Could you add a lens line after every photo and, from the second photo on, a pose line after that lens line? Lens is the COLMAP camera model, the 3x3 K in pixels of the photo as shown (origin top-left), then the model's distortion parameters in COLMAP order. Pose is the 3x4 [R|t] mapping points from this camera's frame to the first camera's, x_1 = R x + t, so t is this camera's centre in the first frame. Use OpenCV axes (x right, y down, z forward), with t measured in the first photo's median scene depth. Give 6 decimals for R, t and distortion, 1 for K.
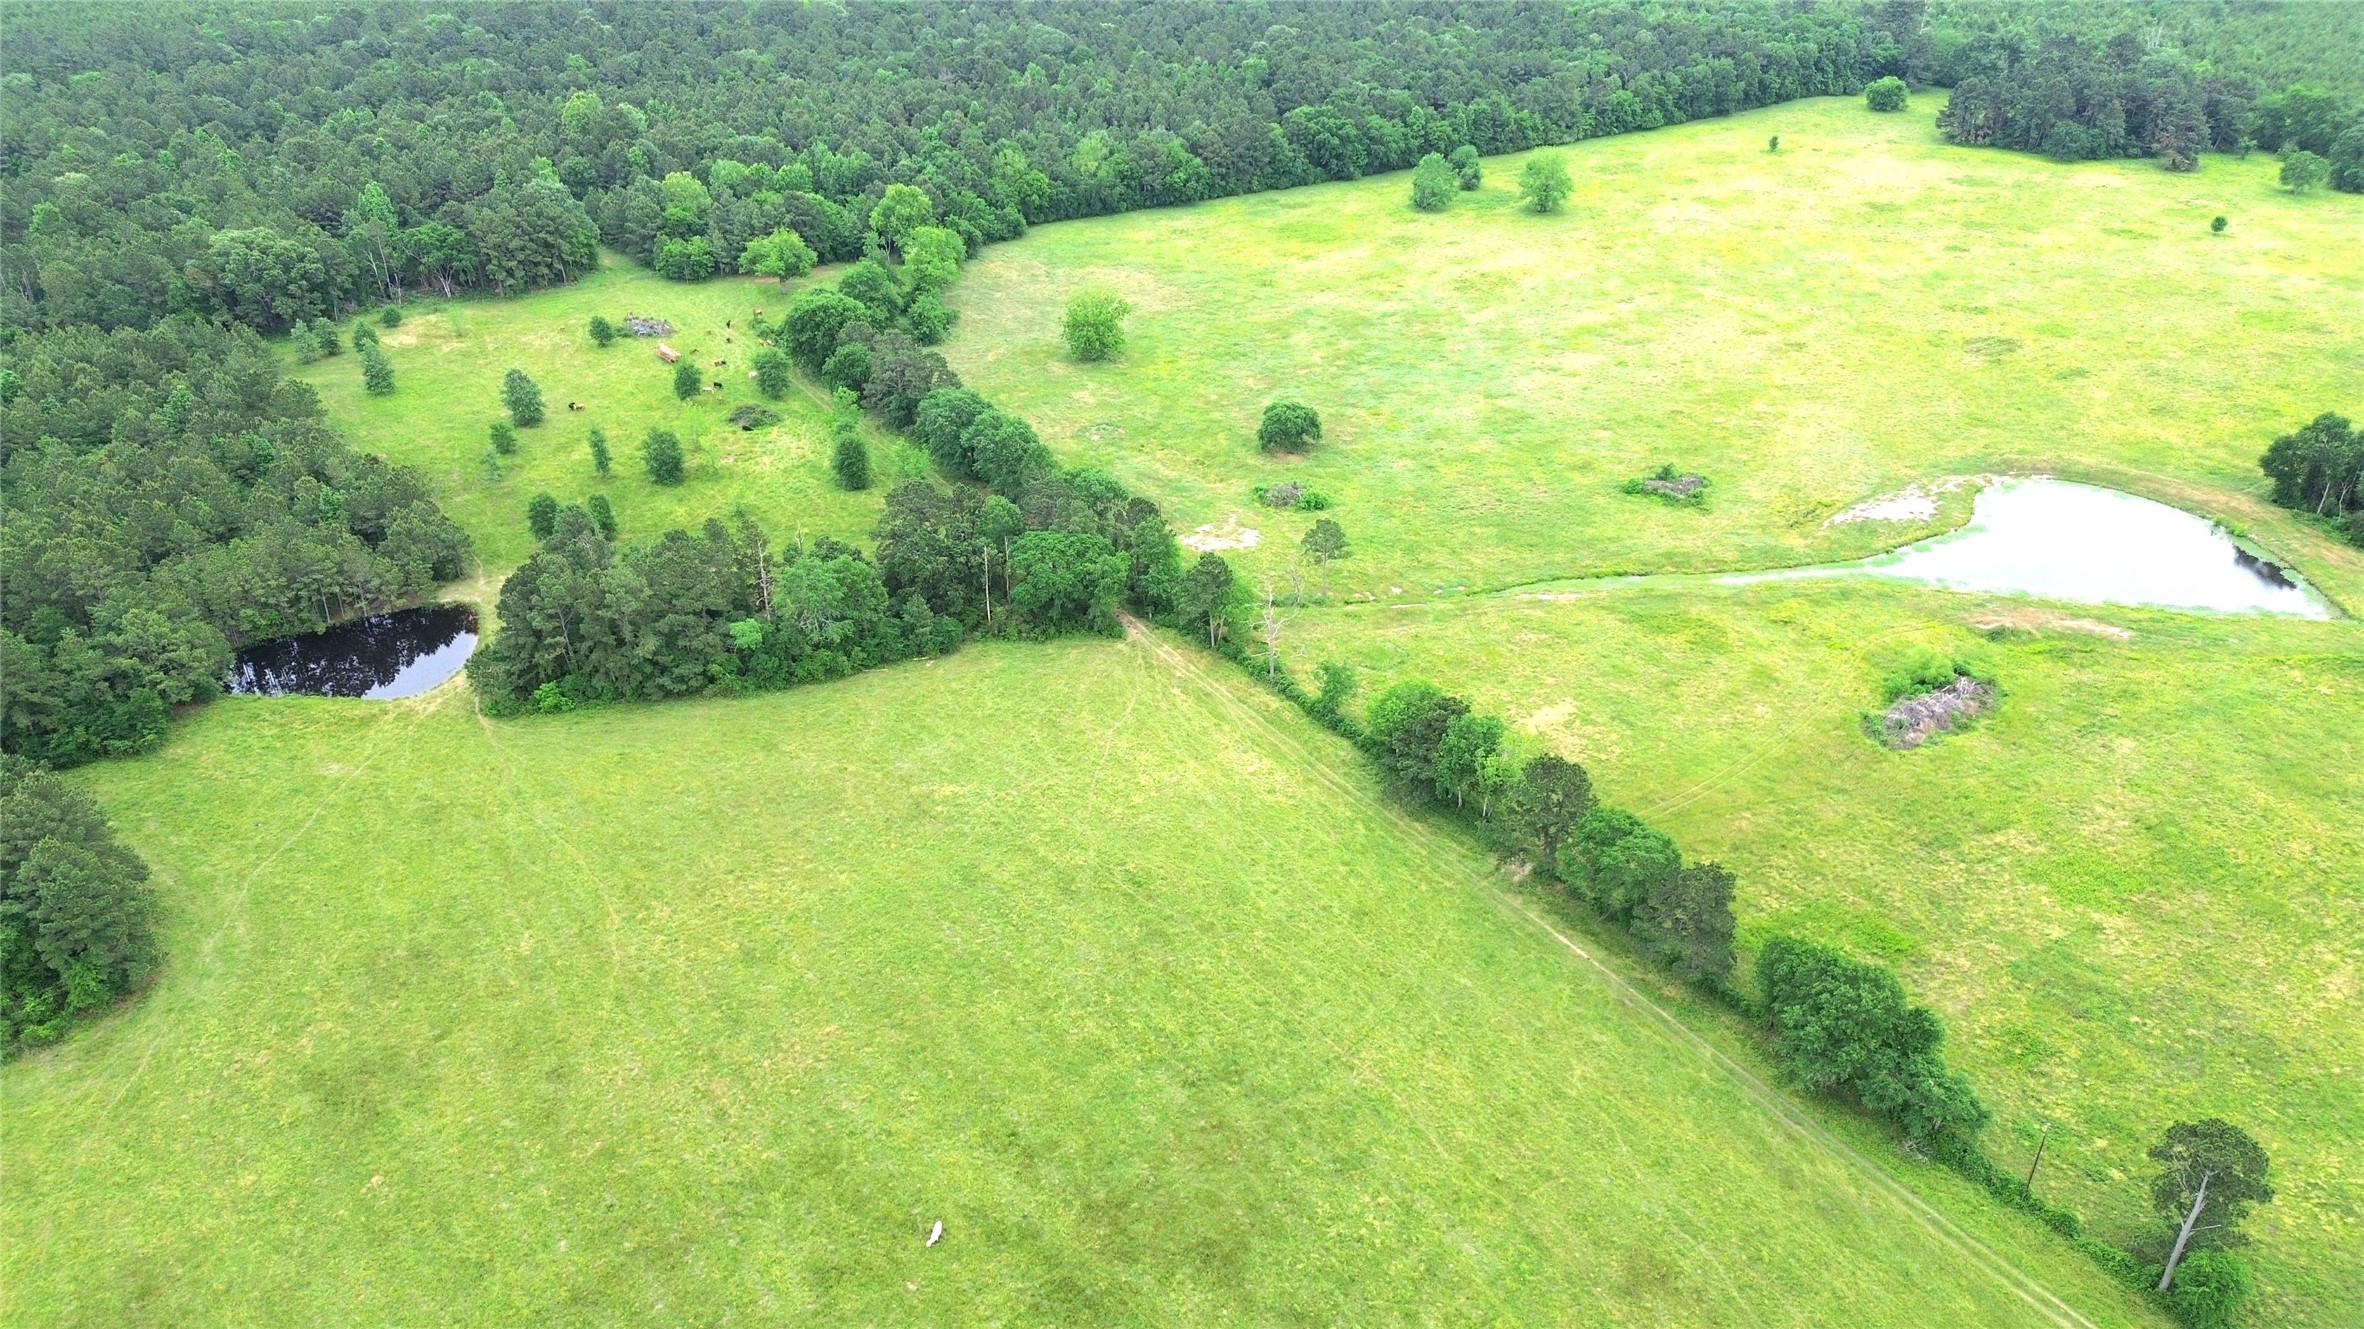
lens RADIAL K [[1656.3, 0, 1181.1], [0, 1656.3, 668.0], [0, 0, 1]] dist [0.067230, -0.065816]
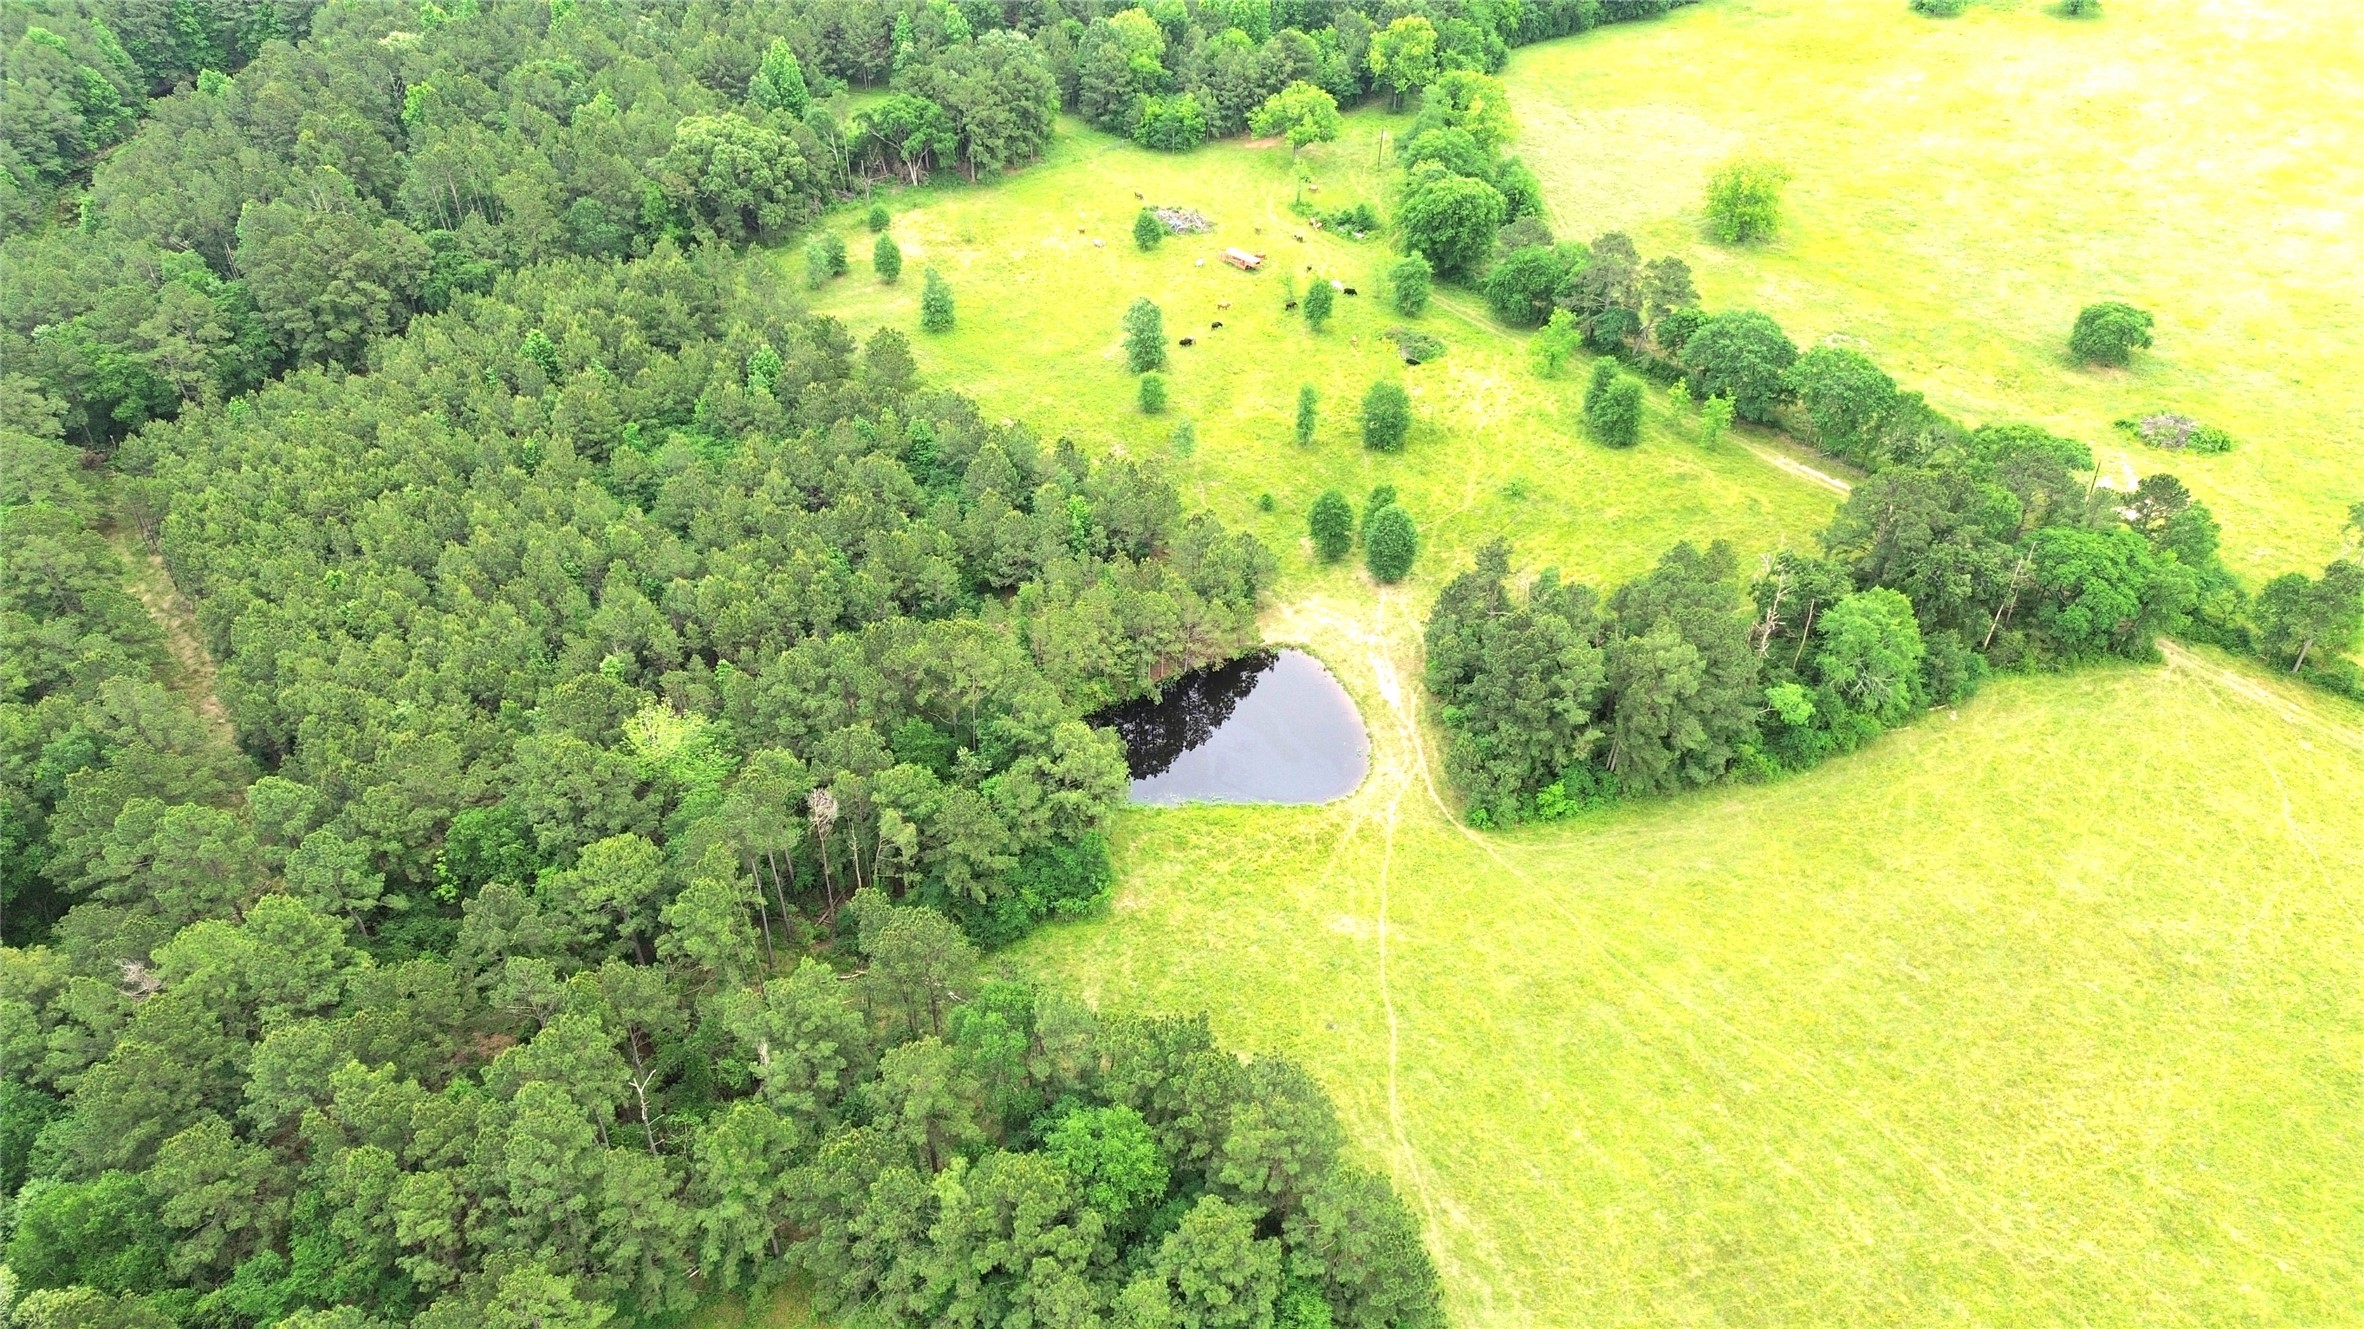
lens RADIAL K [[1656.3, 0, 1181.1], [0, 1656.3, 668.0], [0, 0, 1]] dist [0.067230, -0.065816]
pose [[0.998374, -0.042821, 0.037624, -0.378879], [0.037405, 0.990215, 0.134445, -0.100405], [-0.043013, -0.132819, 0.990206, 0.168283]]
